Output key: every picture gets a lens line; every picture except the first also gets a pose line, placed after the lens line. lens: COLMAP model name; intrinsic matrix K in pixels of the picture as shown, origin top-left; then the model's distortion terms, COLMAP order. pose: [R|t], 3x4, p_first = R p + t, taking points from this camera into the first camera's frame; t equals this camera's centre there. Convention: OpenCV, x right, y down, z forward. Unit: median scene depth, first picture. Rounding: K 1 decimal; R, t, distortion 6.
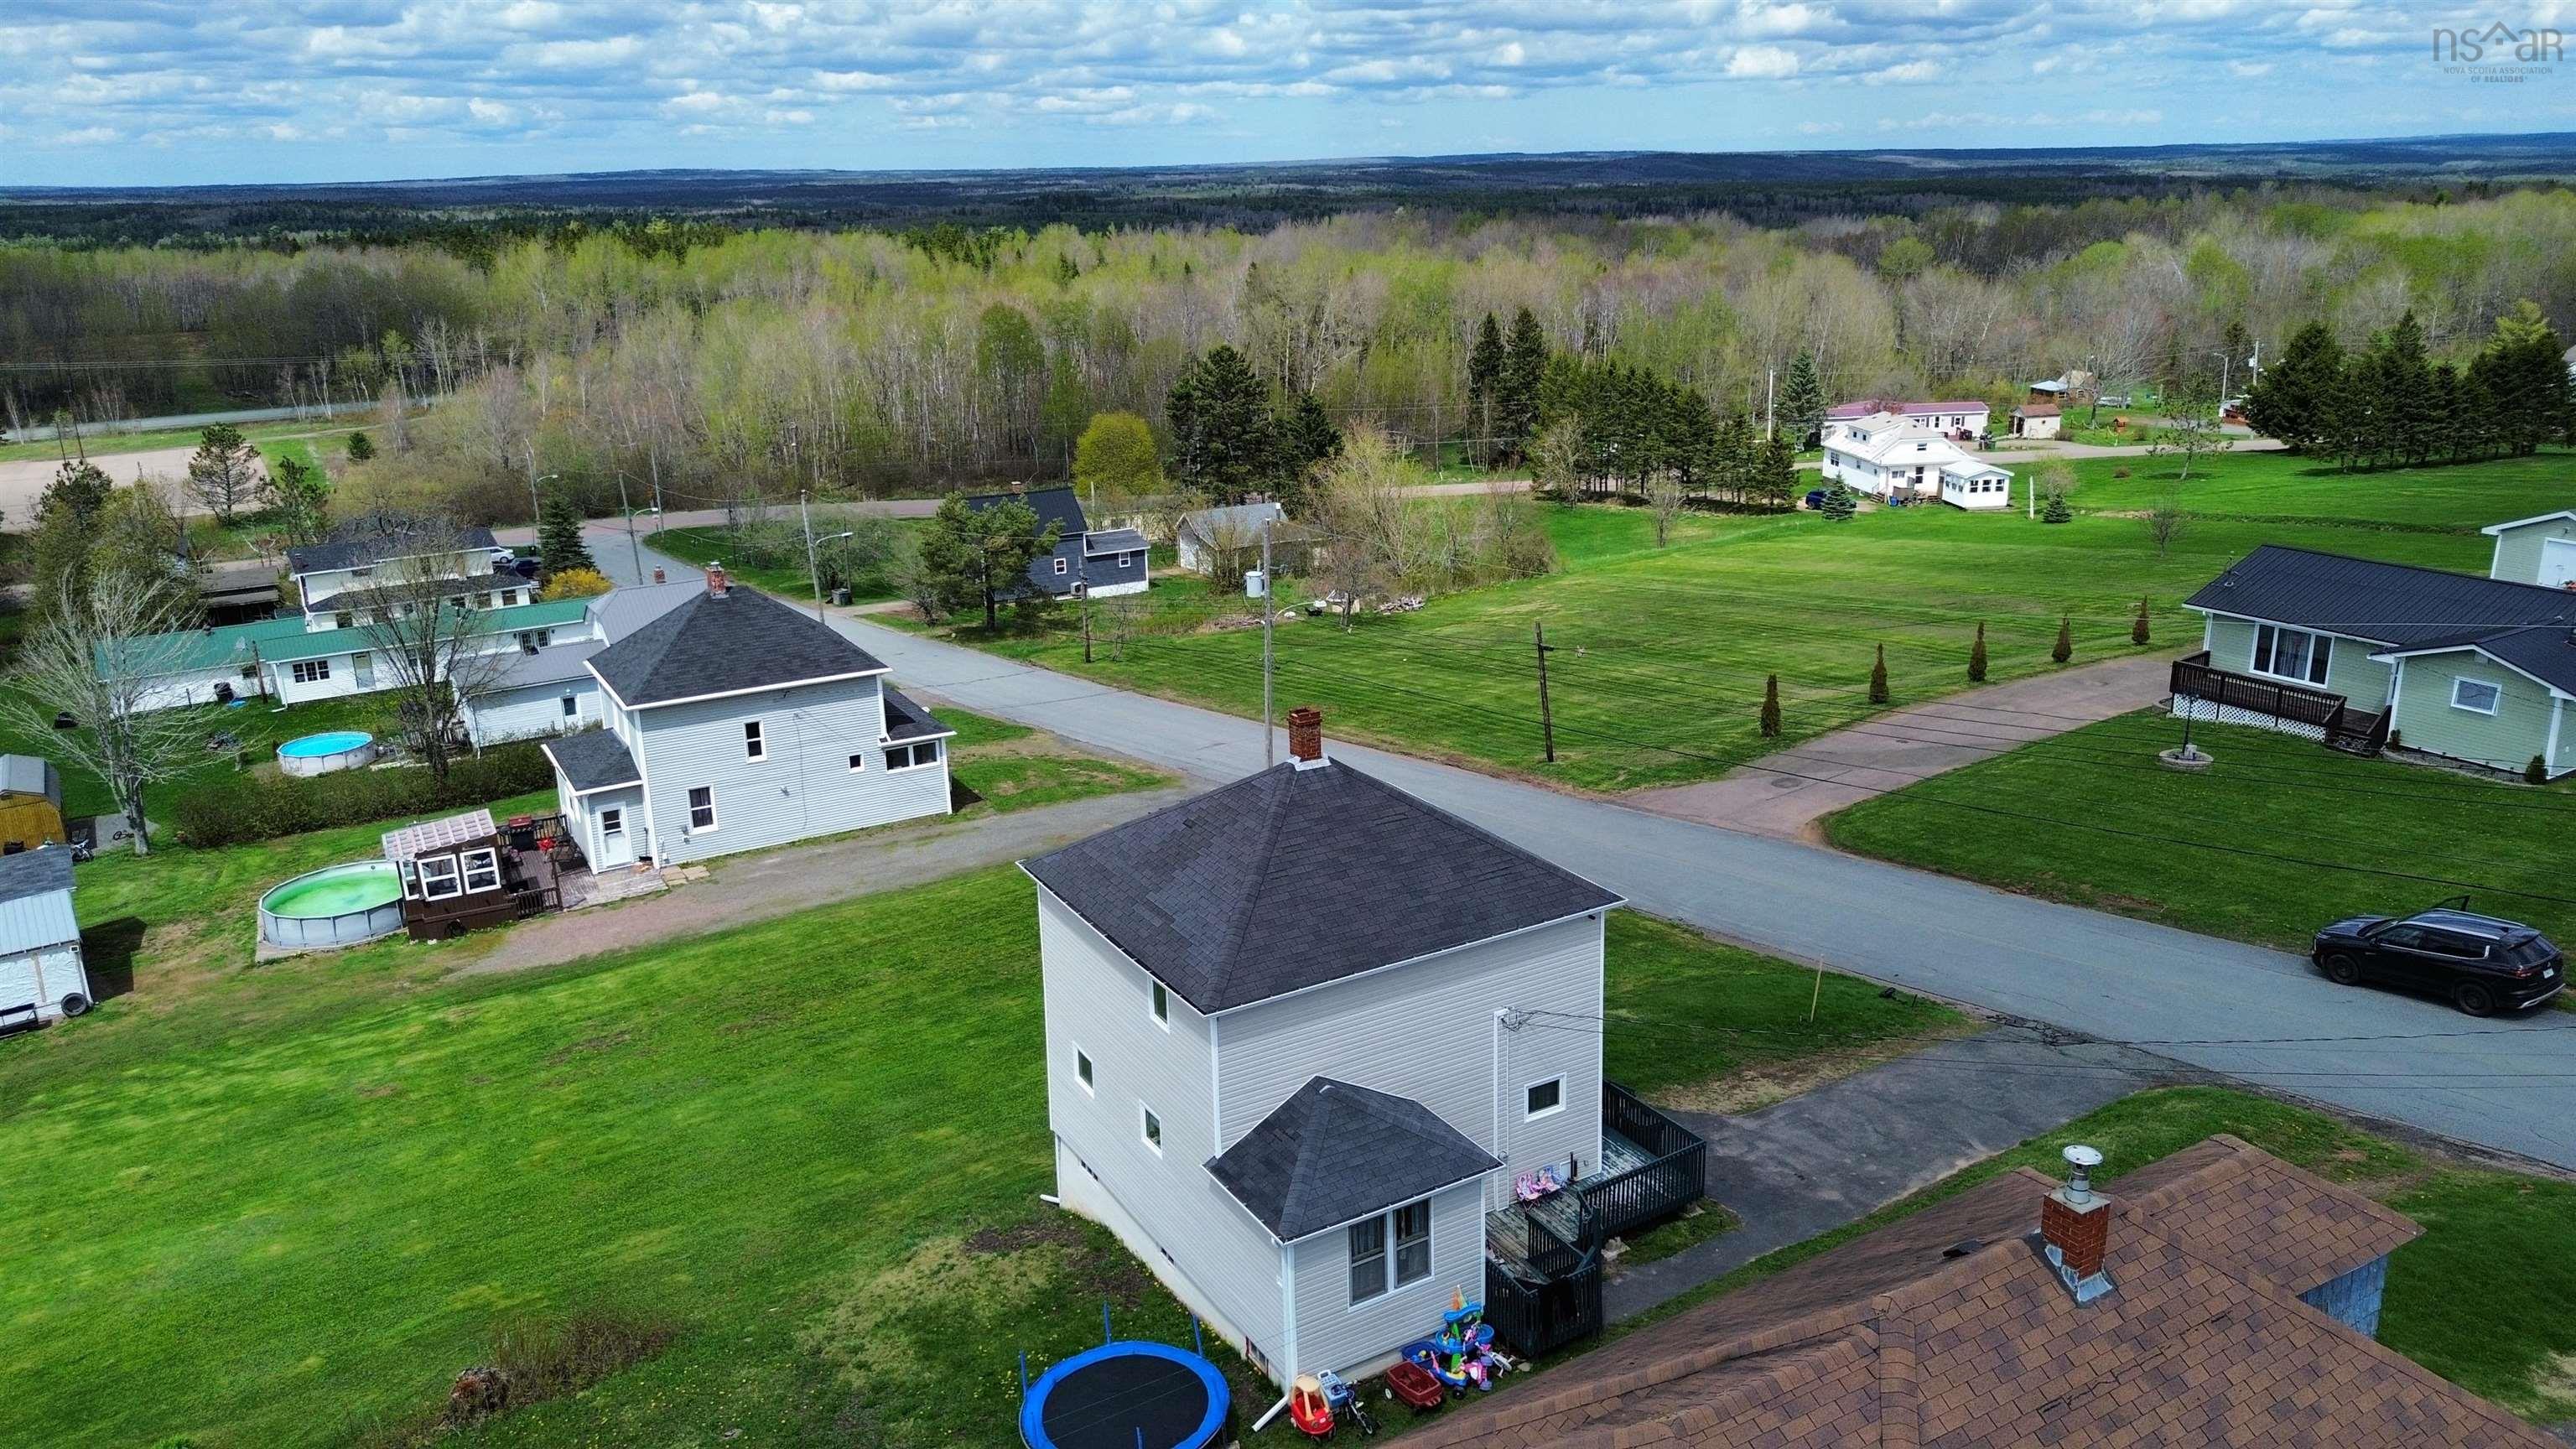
lens RADIAL K [[1815.8, 0, 1300.8], [0, 1815.8, 736.3], [0, 0, 1]] dist [0.066127, -0.056472]
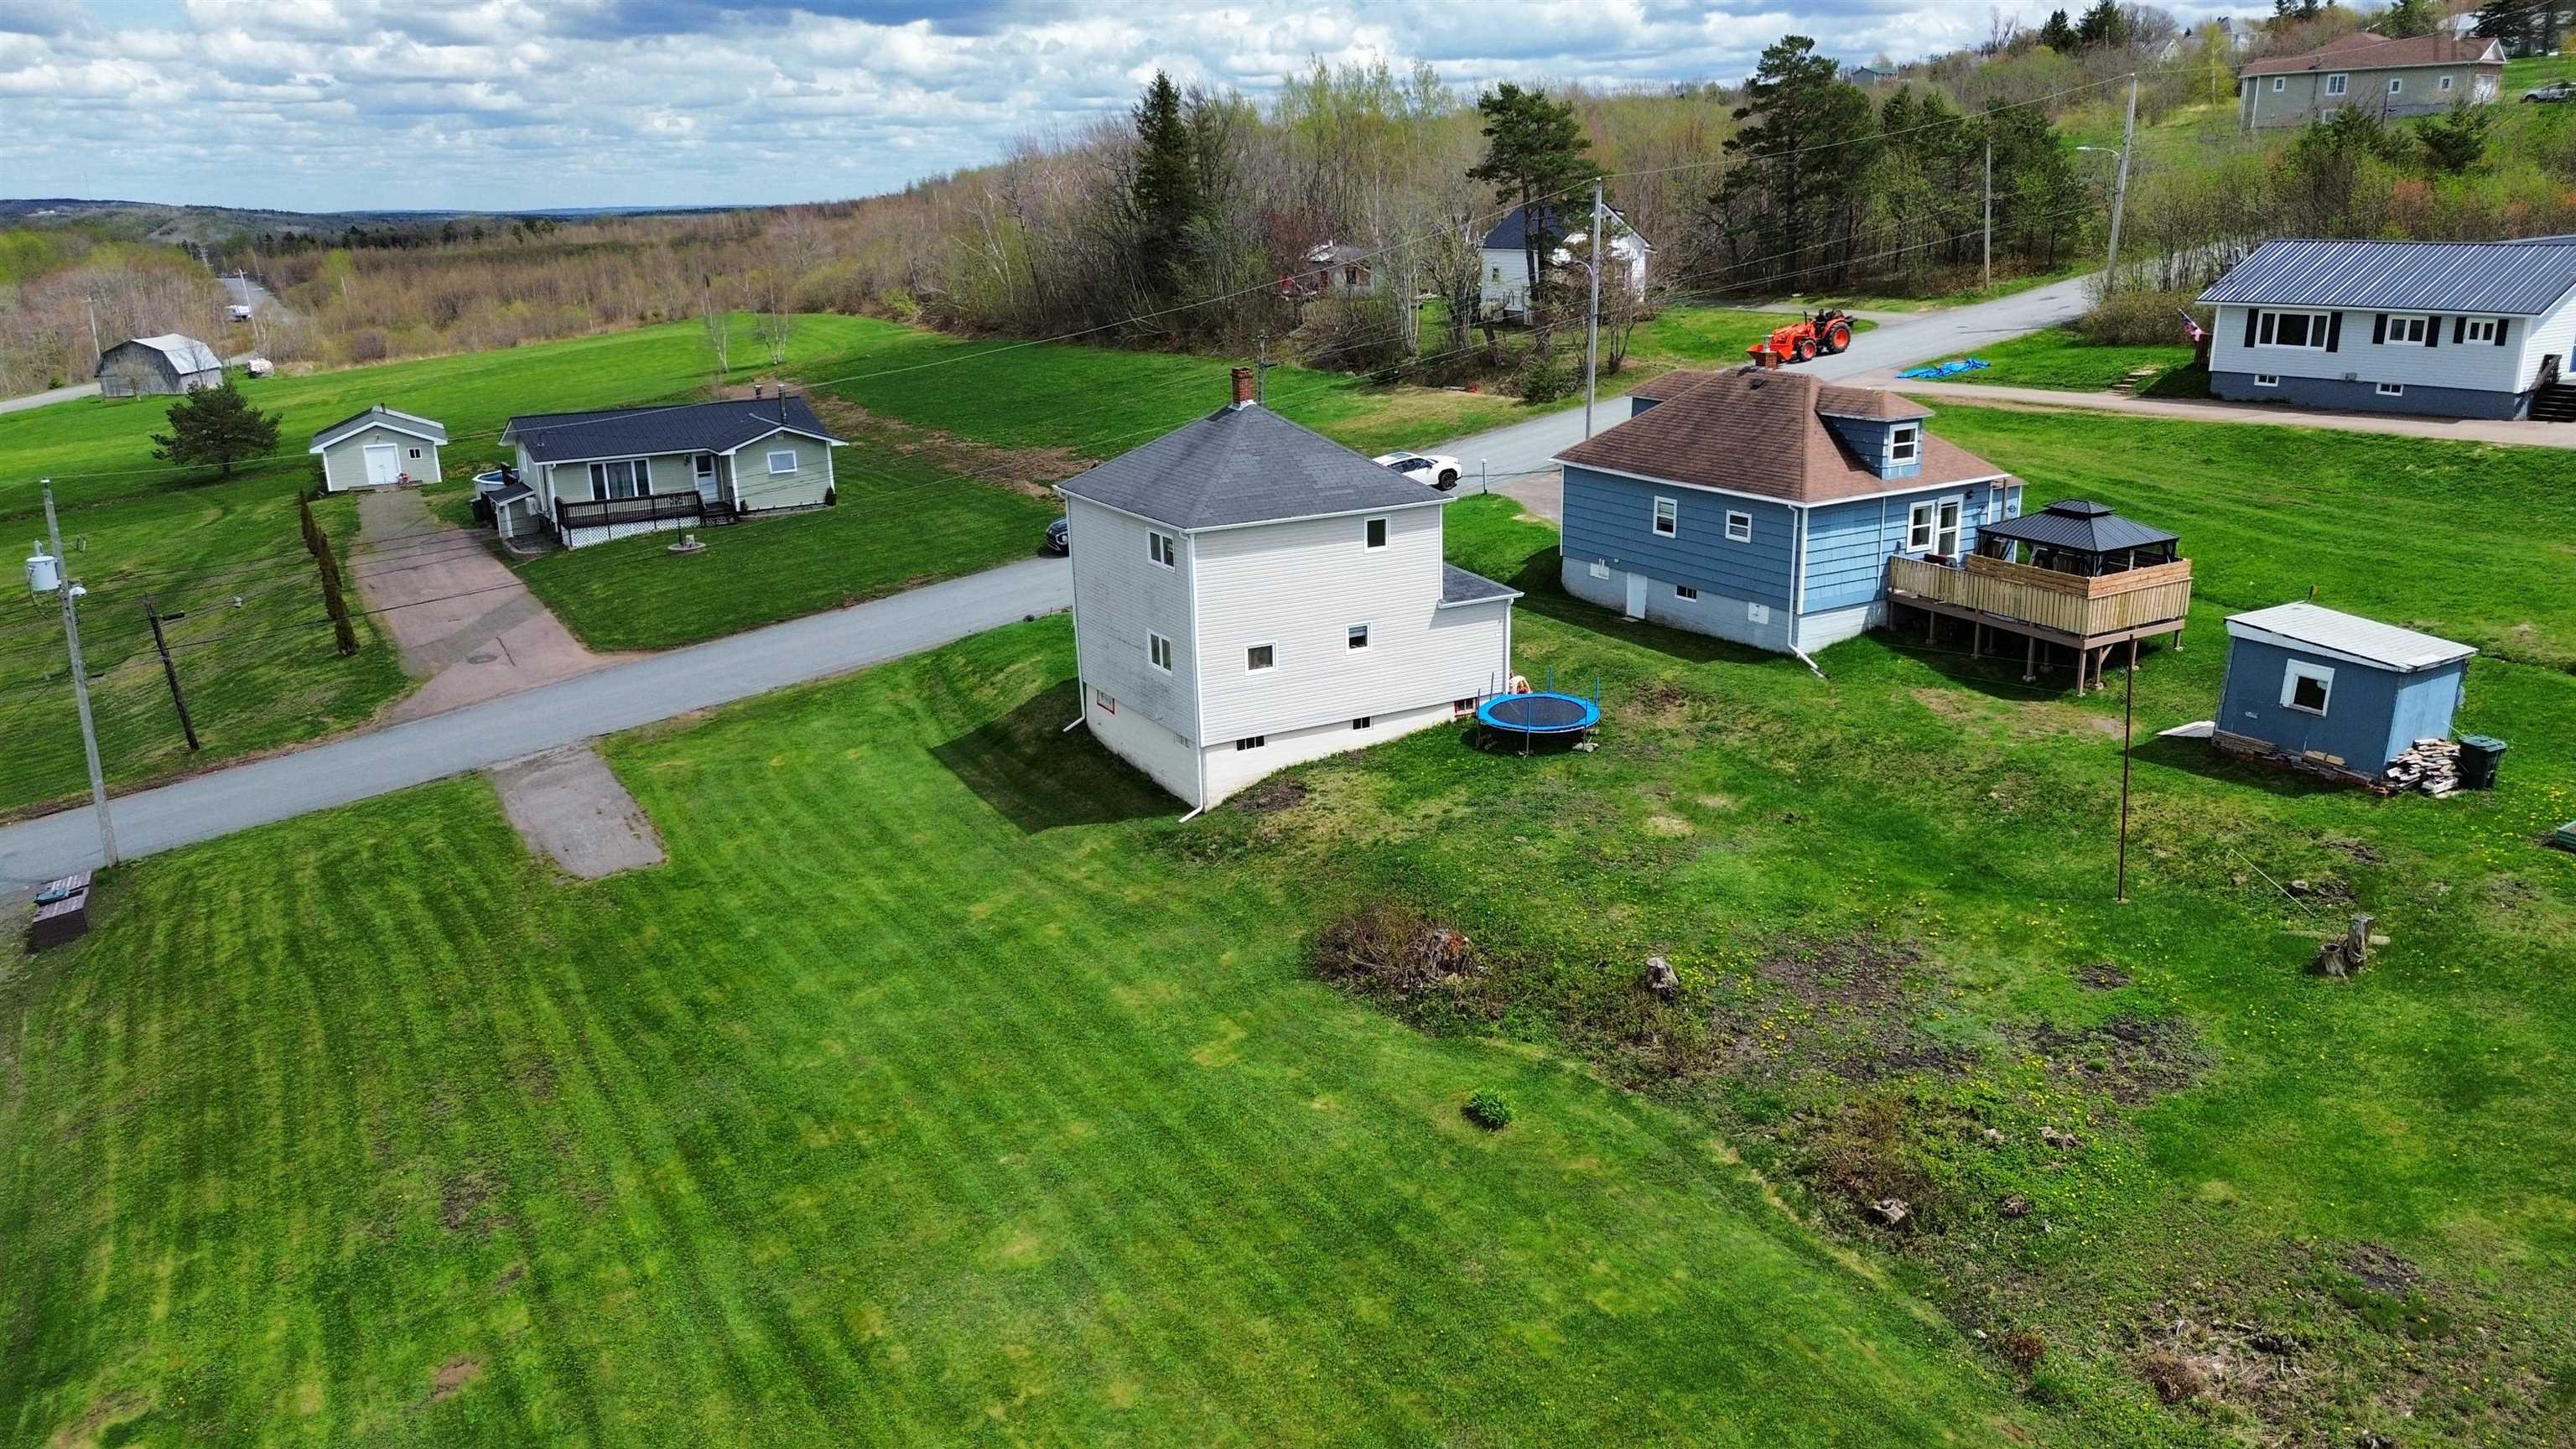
lens RADIAL K [[1820.7, 0, 1277.1], [0, 1820.7, 711.3], [0, 0, 1]] dist [0.027678, 0.002741]
pose [[0.032510, -0.254287, 0.966582, -0.839934], [0.316615, 0.919907, 0.231358, -0.051501], [-0.947997, 0.298513, 0.110417, 0.501333]]
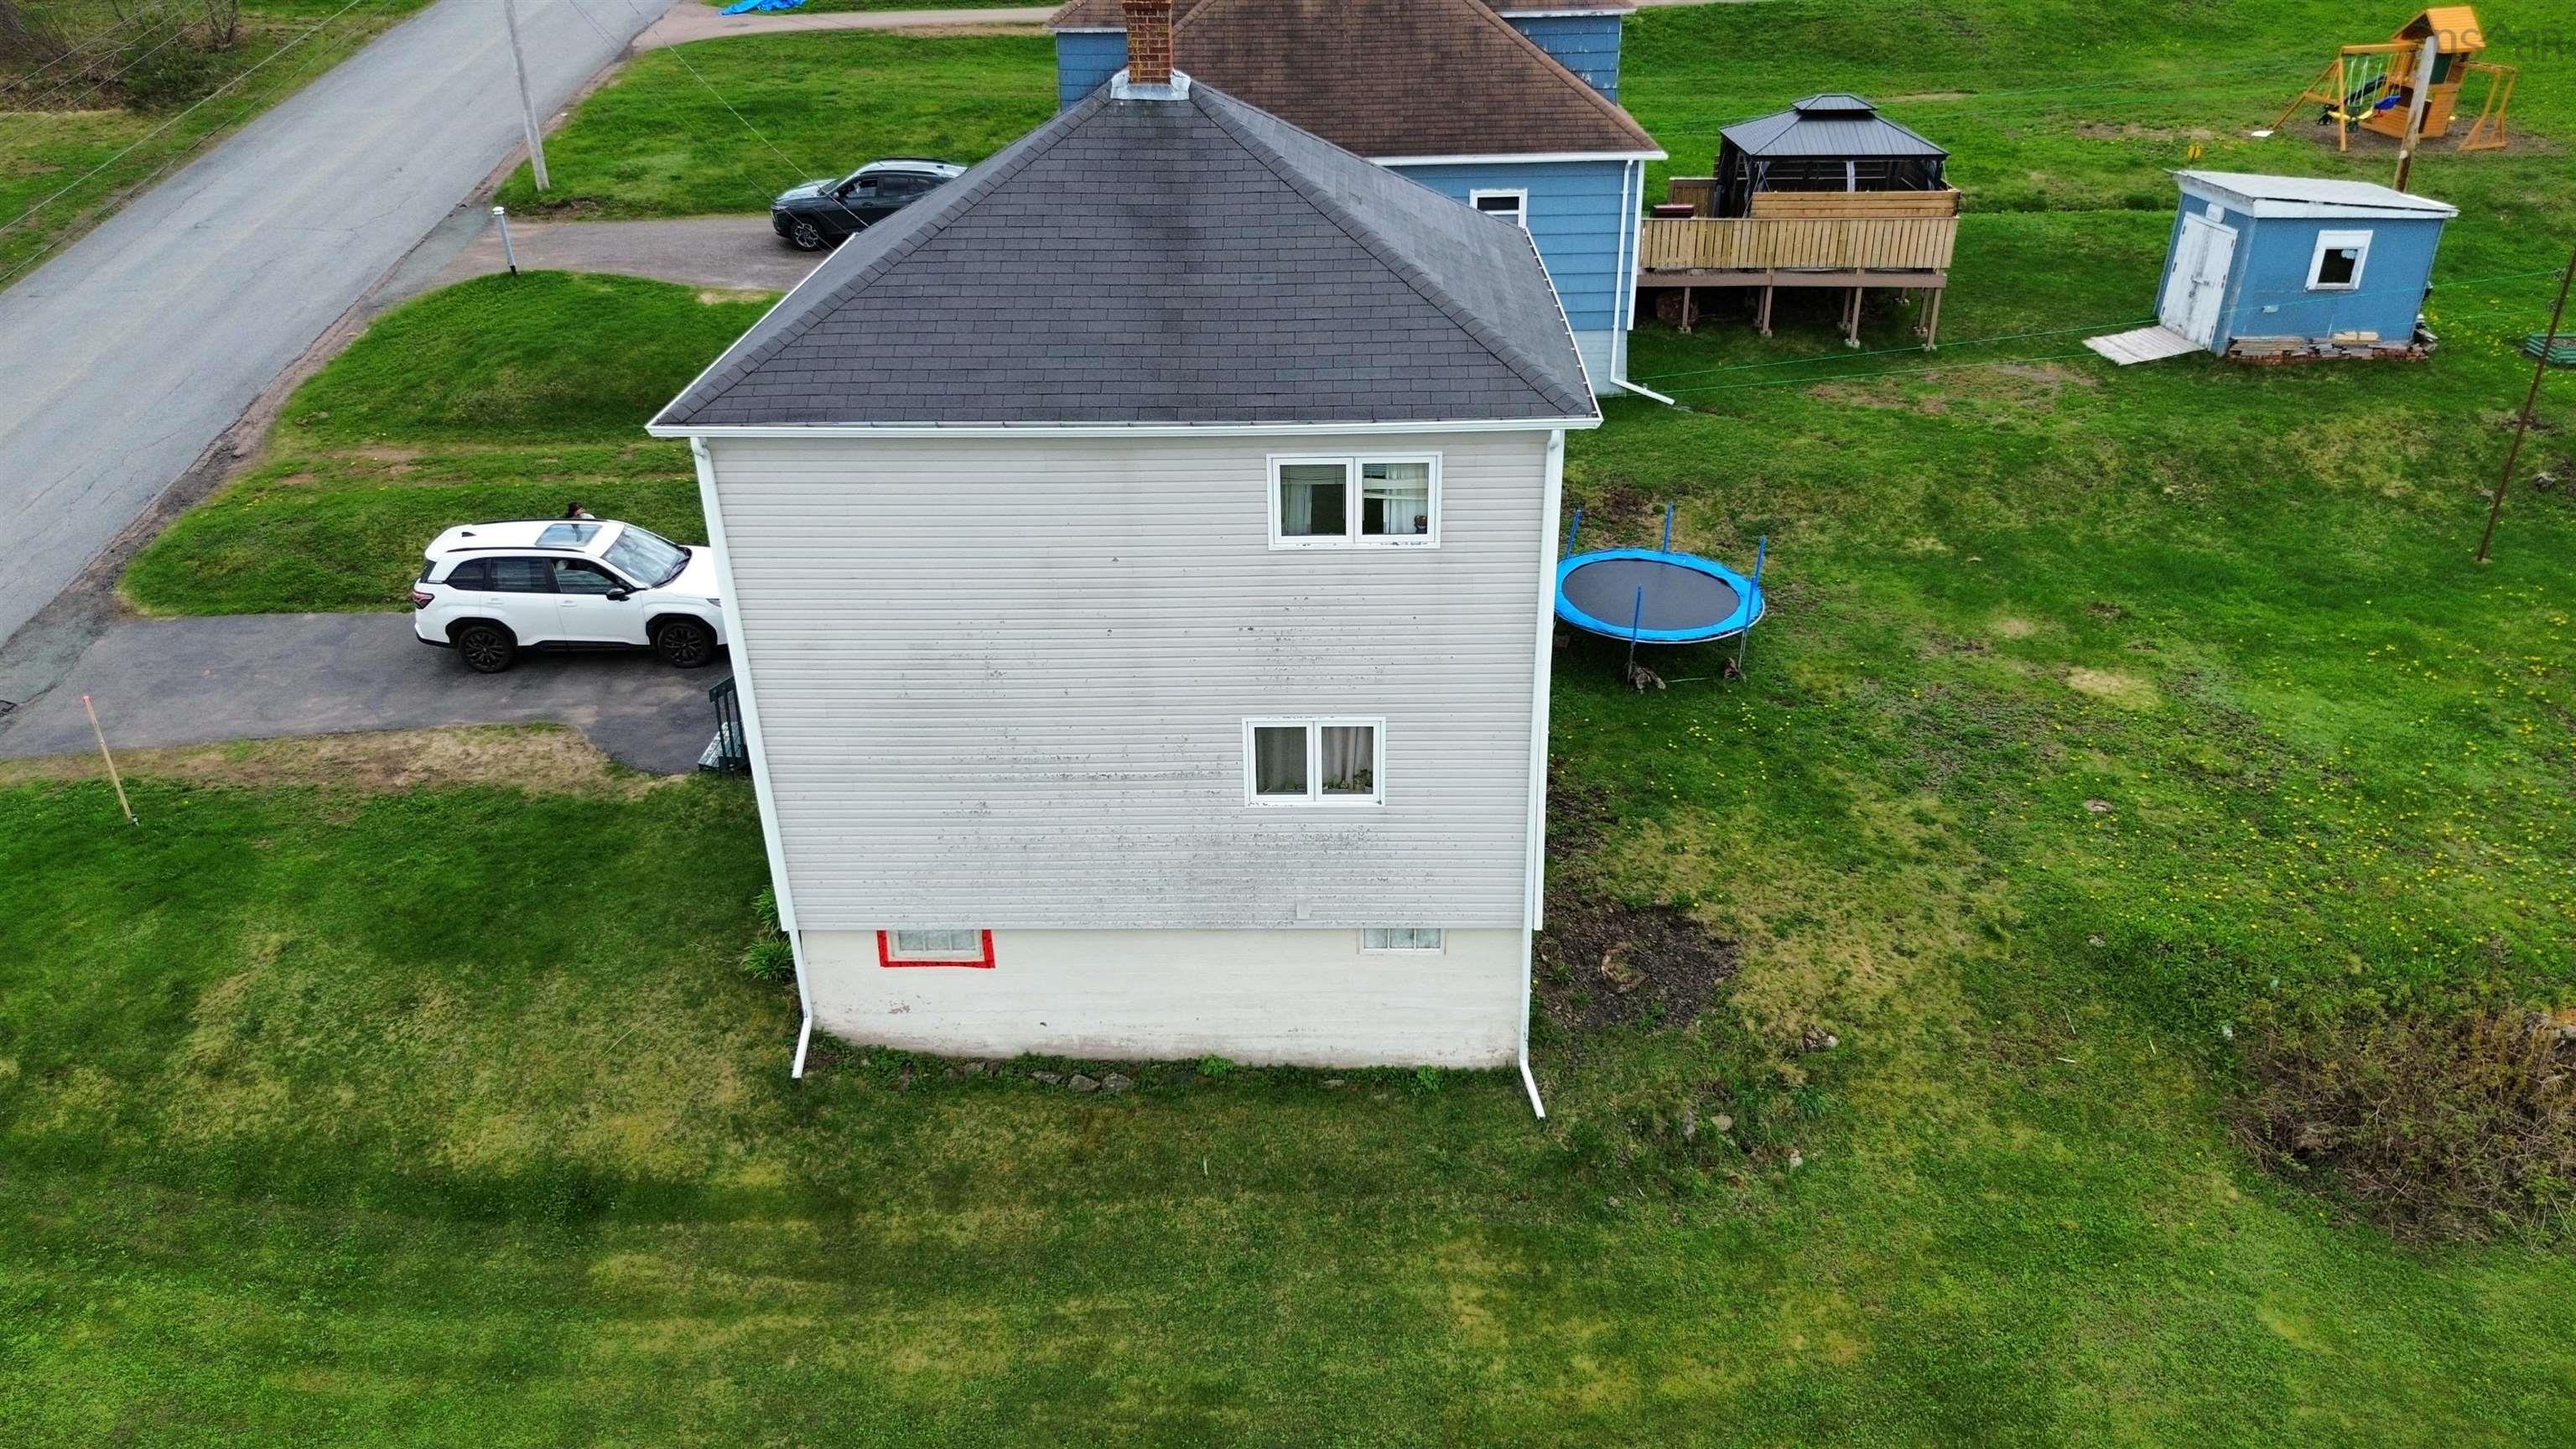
lens RADIAL K [[1820.7, 0, 1277.1], [0, 1820.7, 711.3], [0, 0, 1]] dist [0.027678, 0.002741]
pose [[-0.847027, -0.206430, 0.489829, -0.196232], [0.189335, 0.743901, 0.640908, -0.111706], [-0.496687, 0.635608, -0.591020, 0.813884]]
